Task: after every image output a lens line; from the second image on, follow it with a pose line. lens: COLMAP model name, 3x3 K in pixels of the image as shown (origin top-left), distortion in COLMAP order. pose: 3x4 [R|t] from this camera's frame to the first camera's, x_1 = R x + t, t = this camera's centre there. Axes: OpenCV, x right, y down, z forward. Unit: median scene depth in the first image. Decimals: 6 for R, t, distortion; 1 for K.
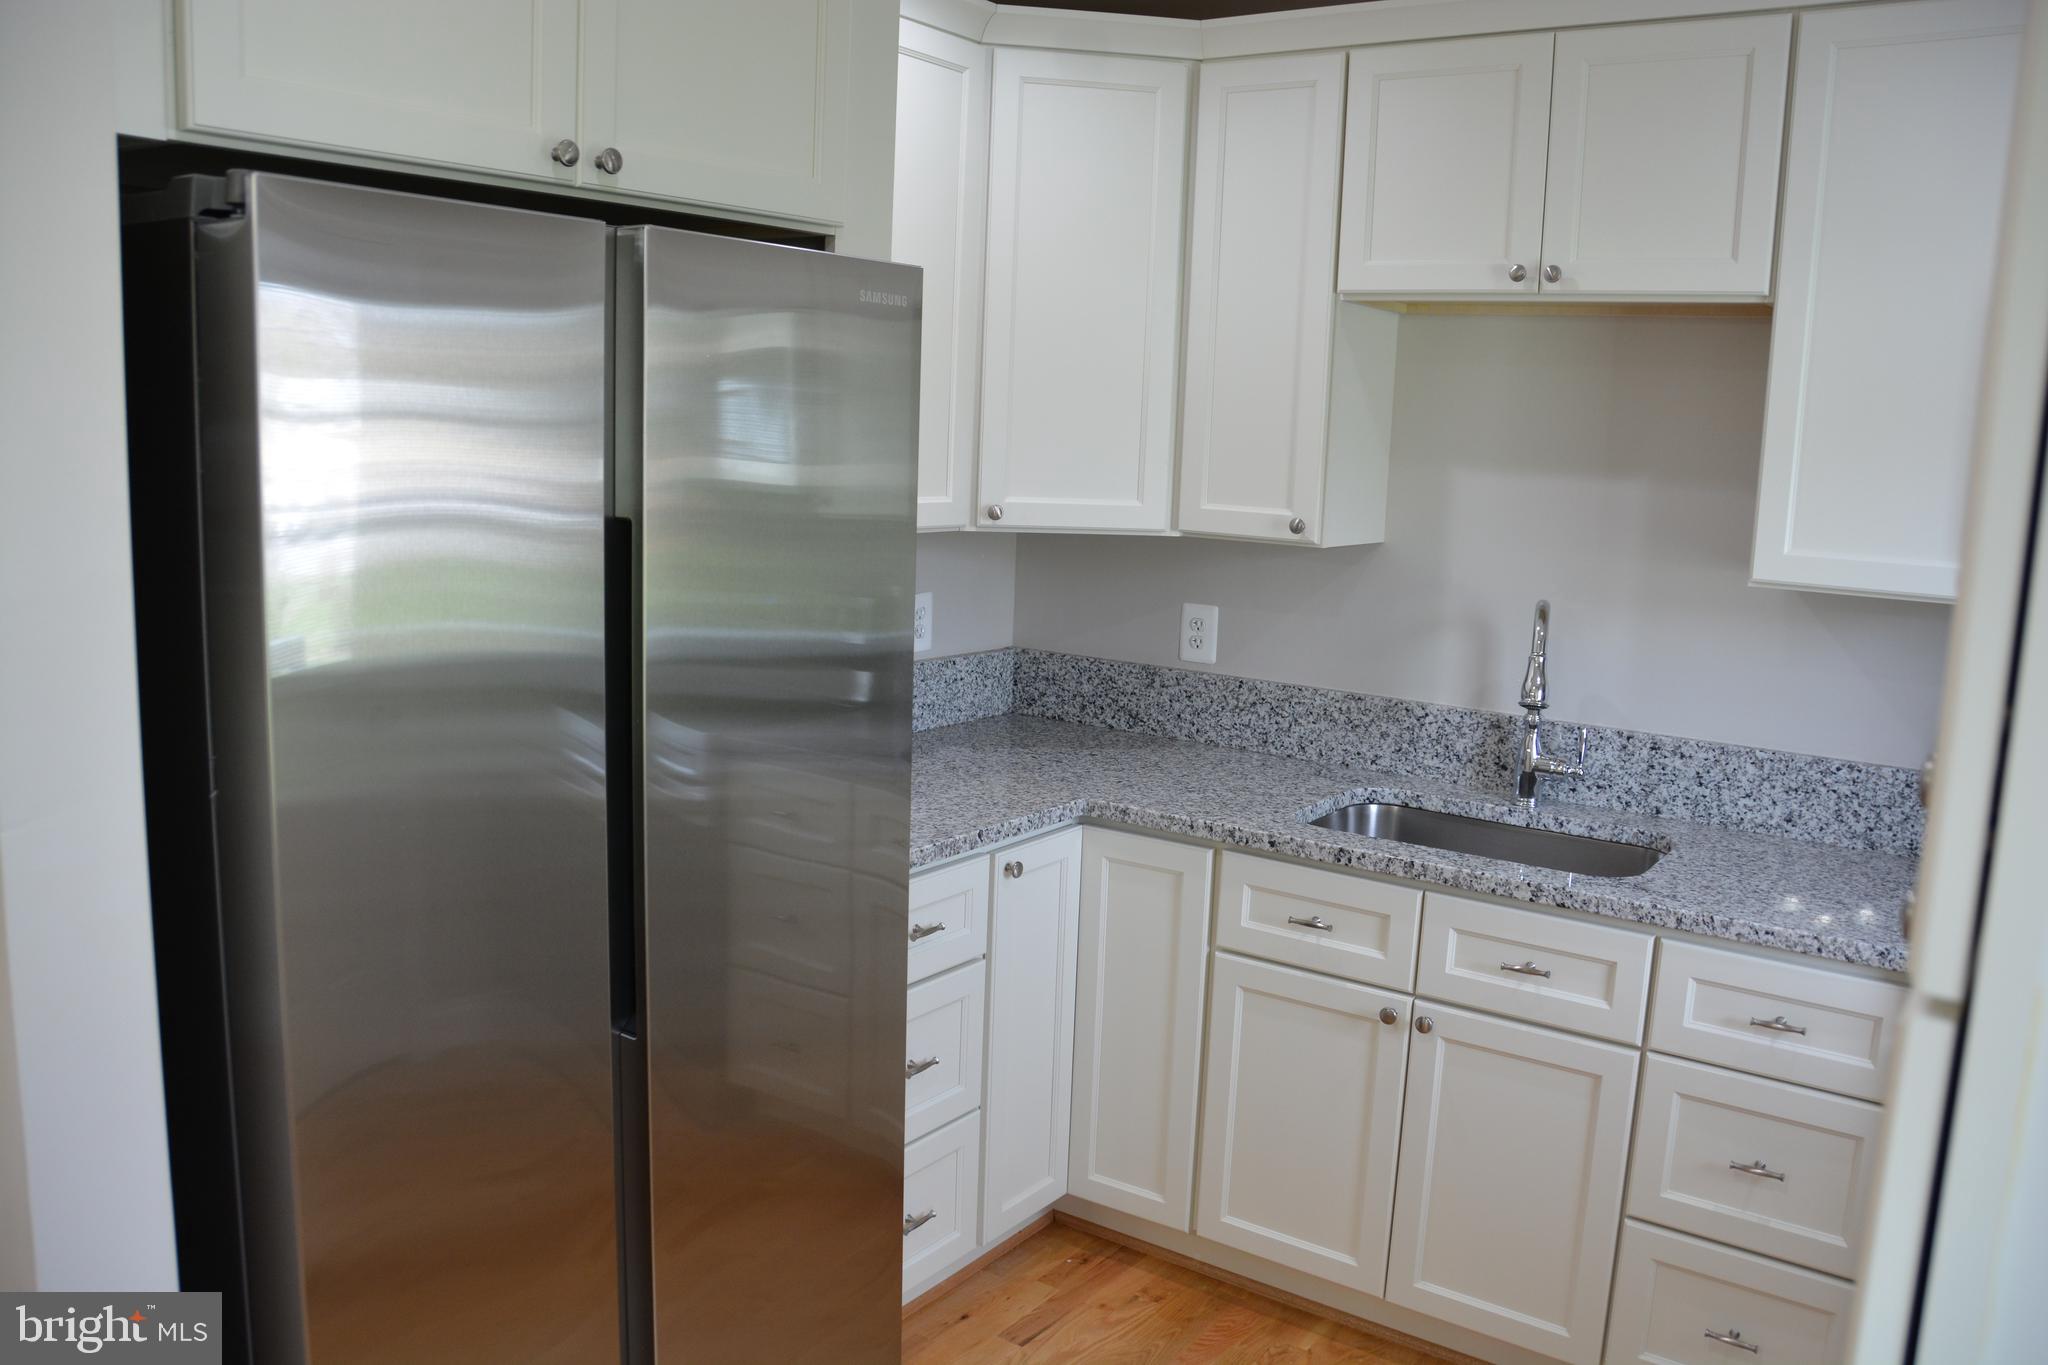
lens RADIAL K [[1623.2, 0, 1019.6], [0, 1623.2, 683.3], [0, 0, 1]] dist [-0.153450, 0.109604]
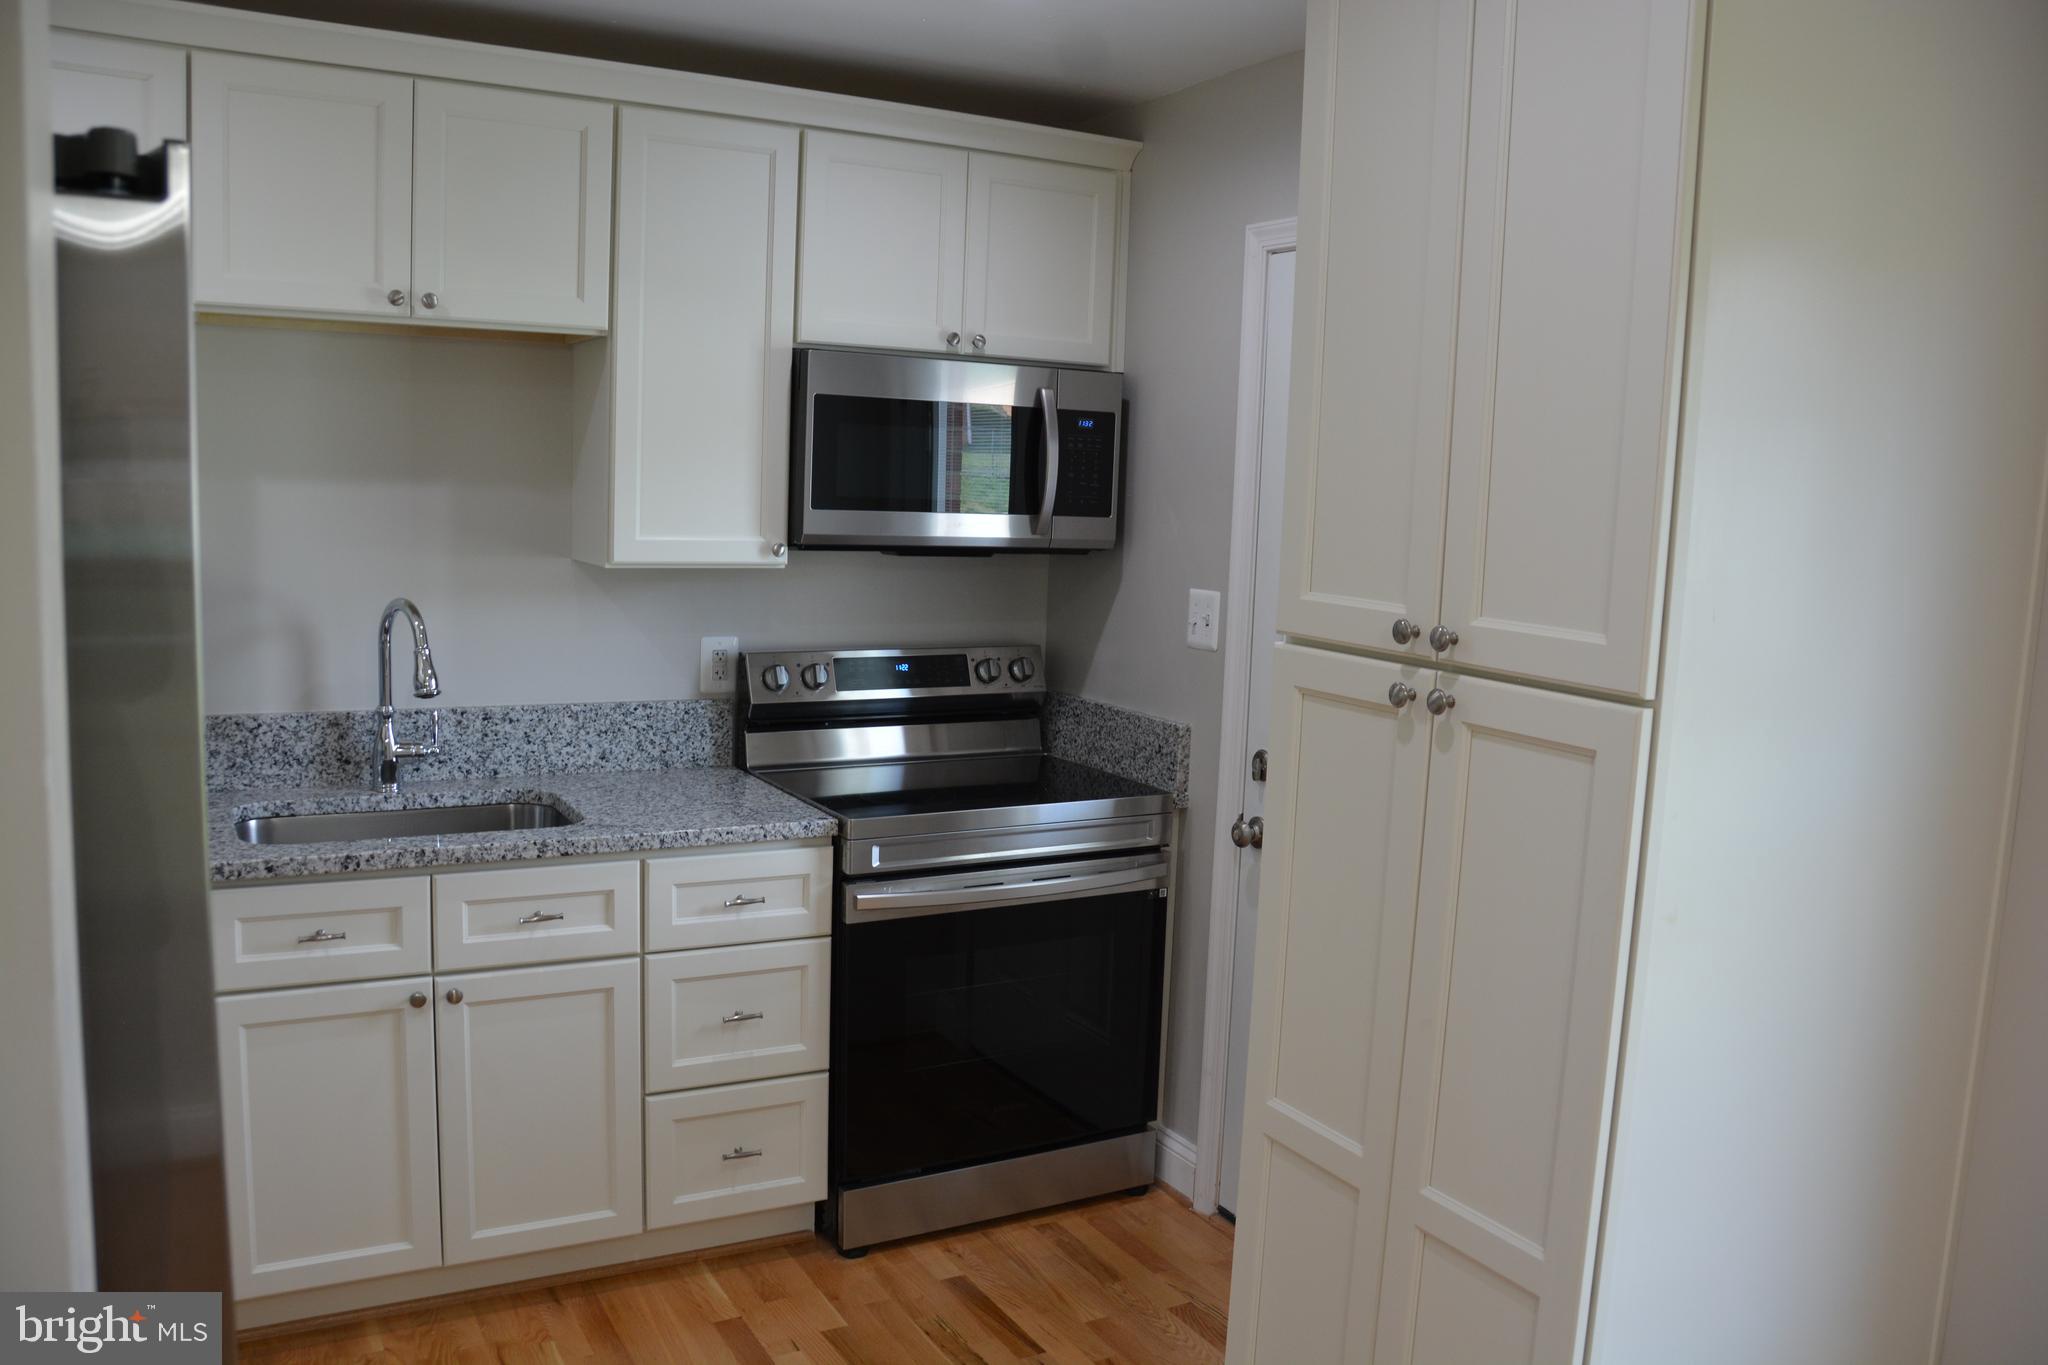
lens RADIAL K [[1623.2, 0, 1015.9], [0, 1623.2, 682.8], [0, 0, 1]] dist [-0.153450, 0.109604]
pose [[0.437849, -0.132880, 0.889174, -0.470745], [0.122067, 0.988645, 0.087637, -0.040327], [-0.890723, 0.070167, 0.449097, 0.154389]]
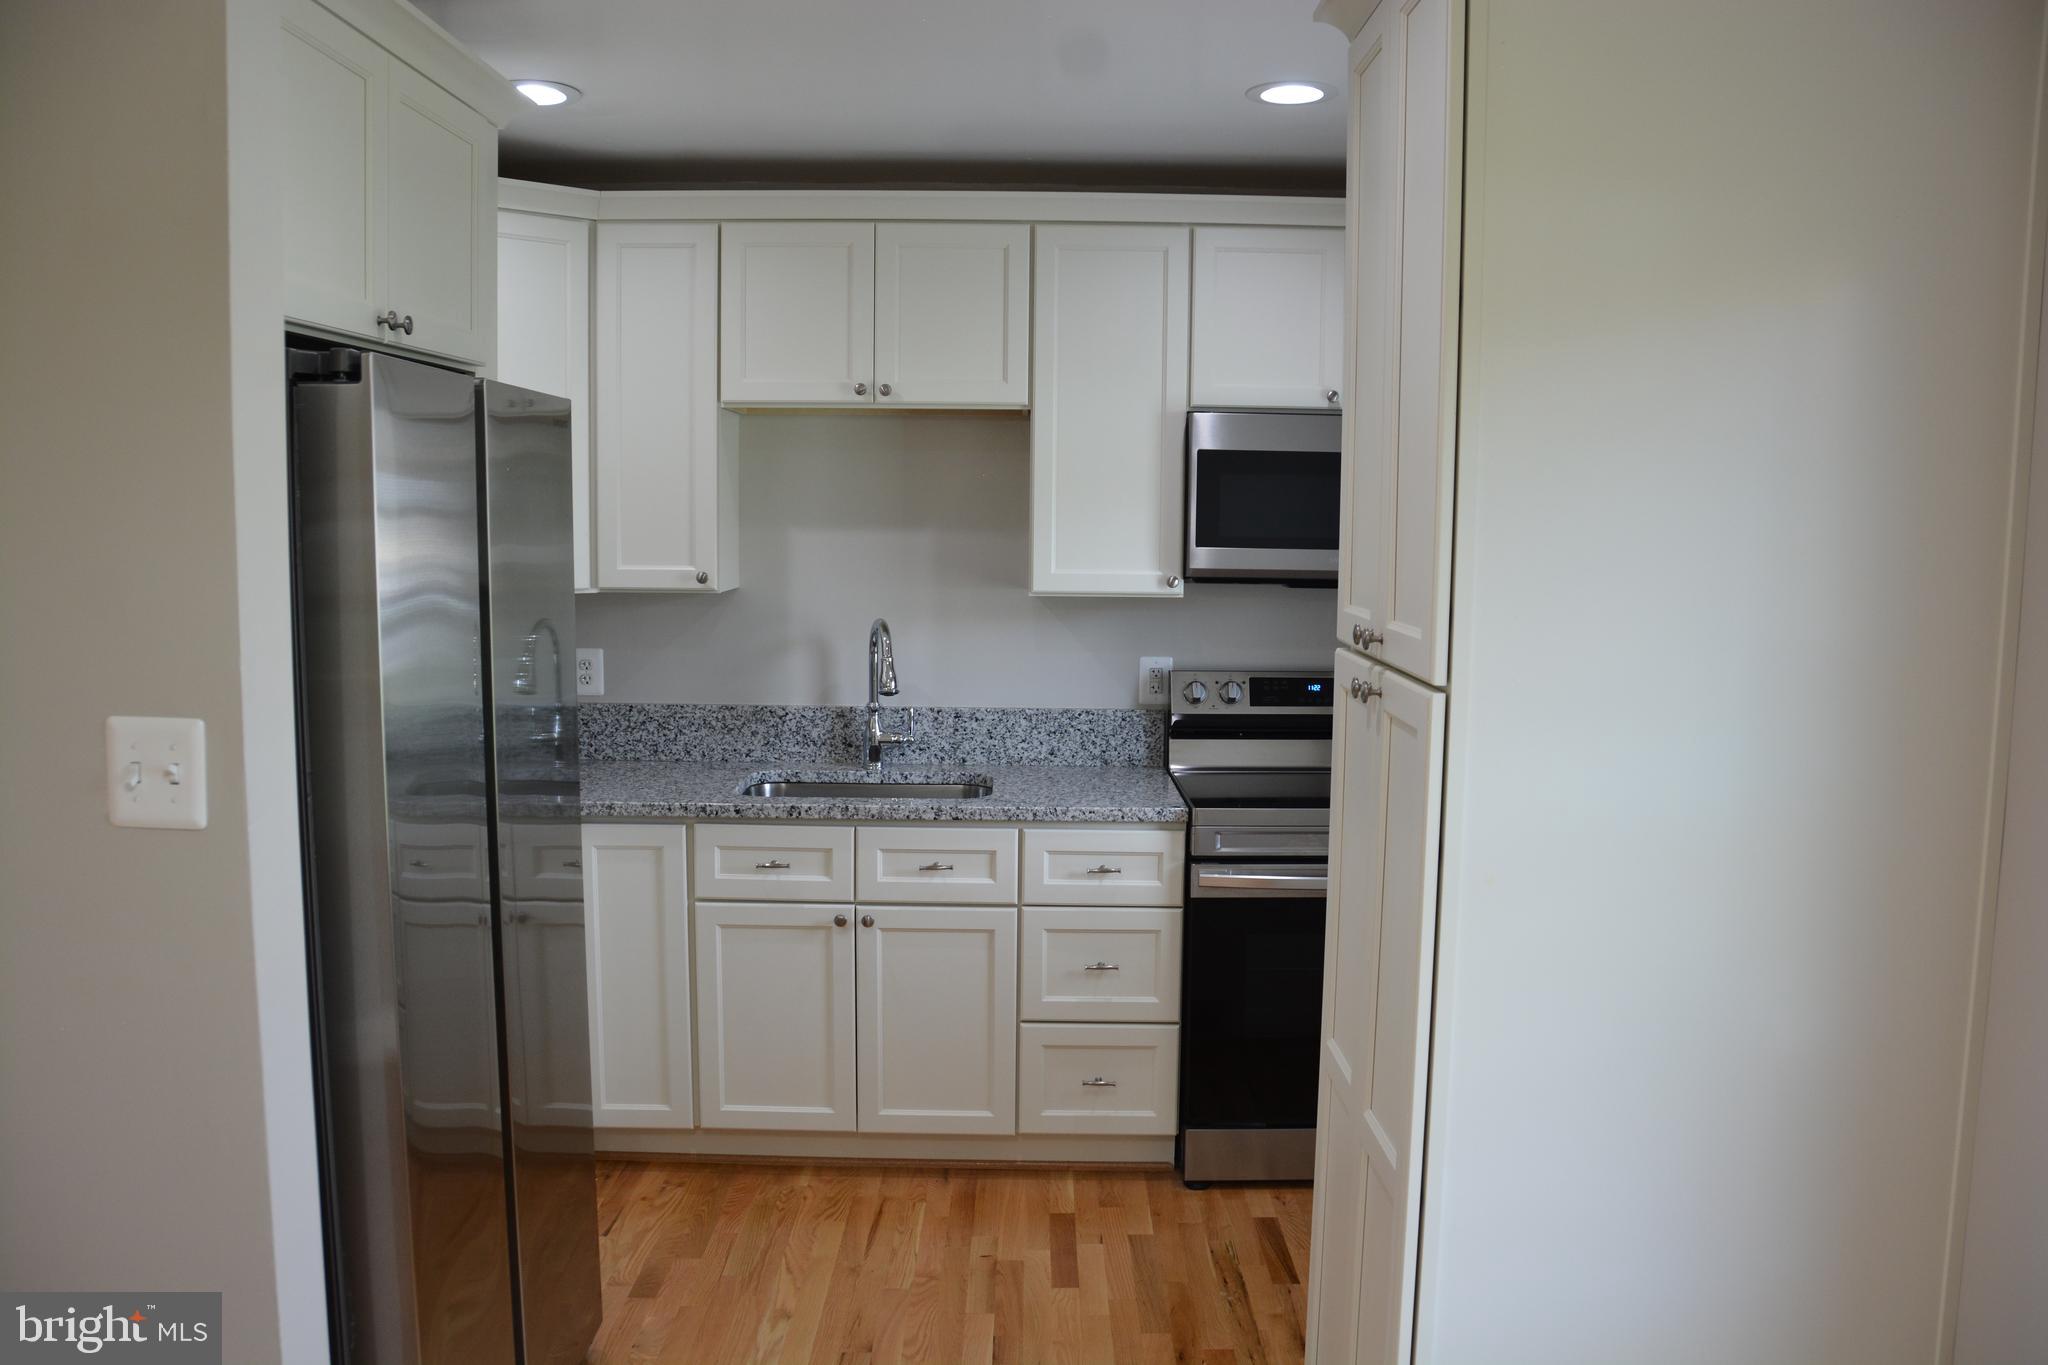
lens RADIAL K [[1623.2, 0, 1017.8], [0, 1623.2, 679.4], [0, 0, 1]] dist [-0.153450, 0.109604]
pose [[0.818294, -0.088400, 0.567962, -0.398482], [0.111468, 0.993750, -0.005926, 0.023411], [-0.563888, 0.068159, 0.823034, -0.242282]]
